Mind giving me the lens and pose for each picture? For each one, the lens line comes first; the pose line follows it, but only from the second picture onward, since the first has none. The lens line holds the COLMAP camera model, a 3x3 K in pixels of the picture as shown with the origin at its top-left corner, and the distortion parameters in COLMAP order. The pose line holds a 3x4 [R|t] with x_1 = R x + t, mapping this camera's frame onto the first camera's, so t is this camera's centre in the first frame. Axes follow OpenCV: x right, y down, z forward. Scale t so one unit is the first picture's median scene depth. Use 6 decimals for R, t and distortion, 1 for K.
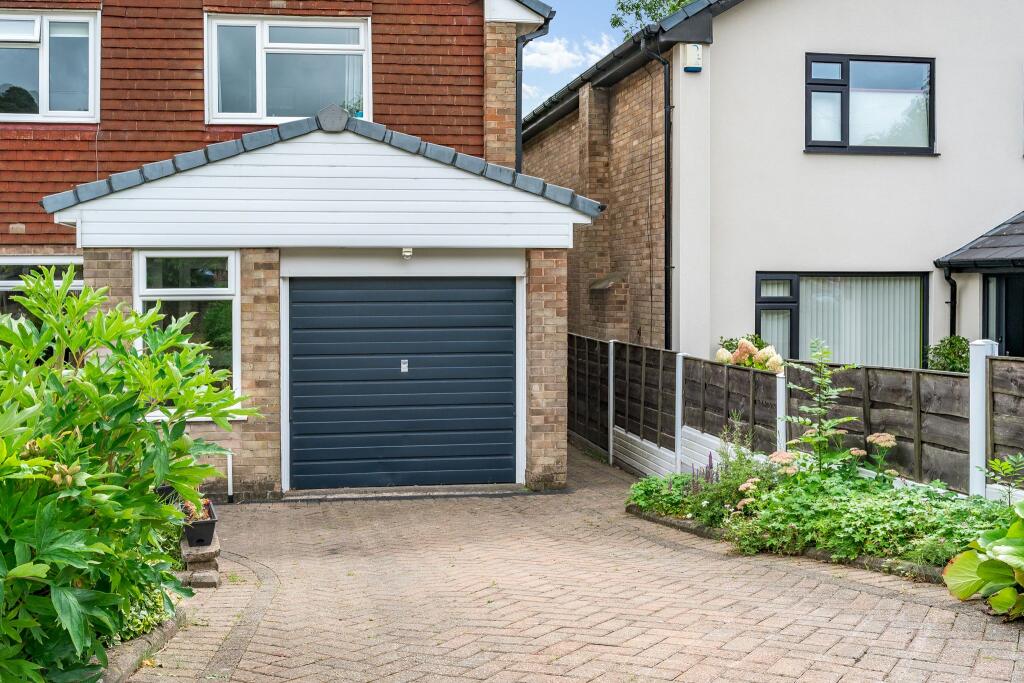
lens RADIAL K [[939.0, 0, 491.1], [0, 939.0, 264.4], [0, 0, 1]] dist [-0.015891, 0.000000]
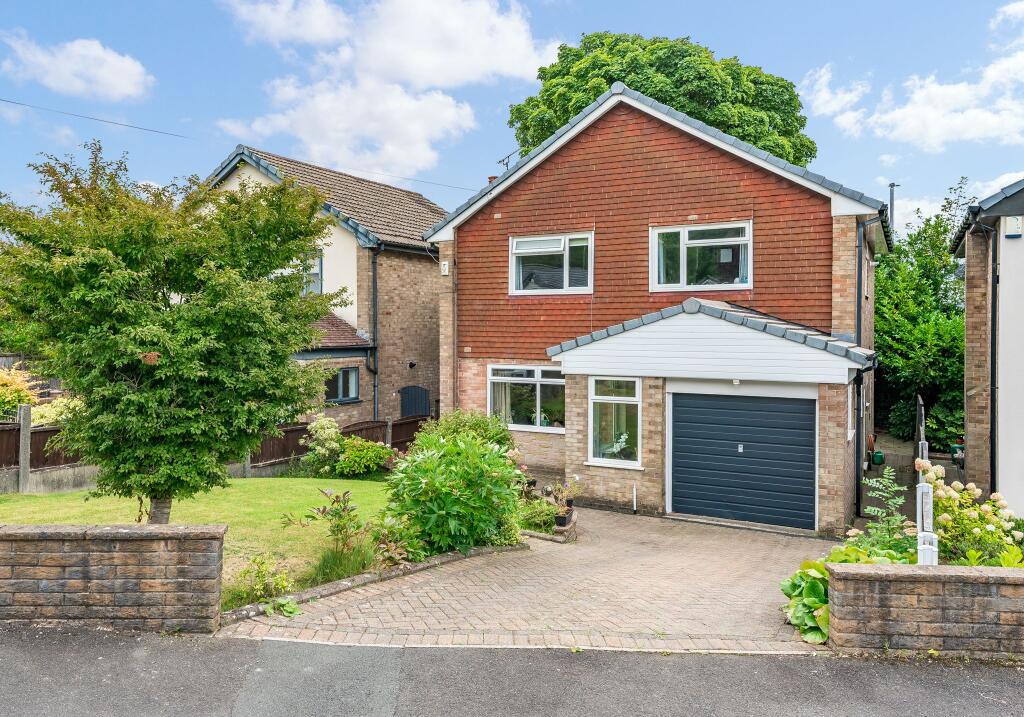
lens RADIAL K [[699.5, 0, 511.1], [0, 699.5, 354.4], [0, 0, 1]] dist [0.009563, 0.002542]
pose [[0.827438, 0.024856, -0.561006, 0.207885], [-0.014330, 0.999629, 0.023154, -0.064134], [0.561374, -0.011119, 0.827488, -0.198740]]
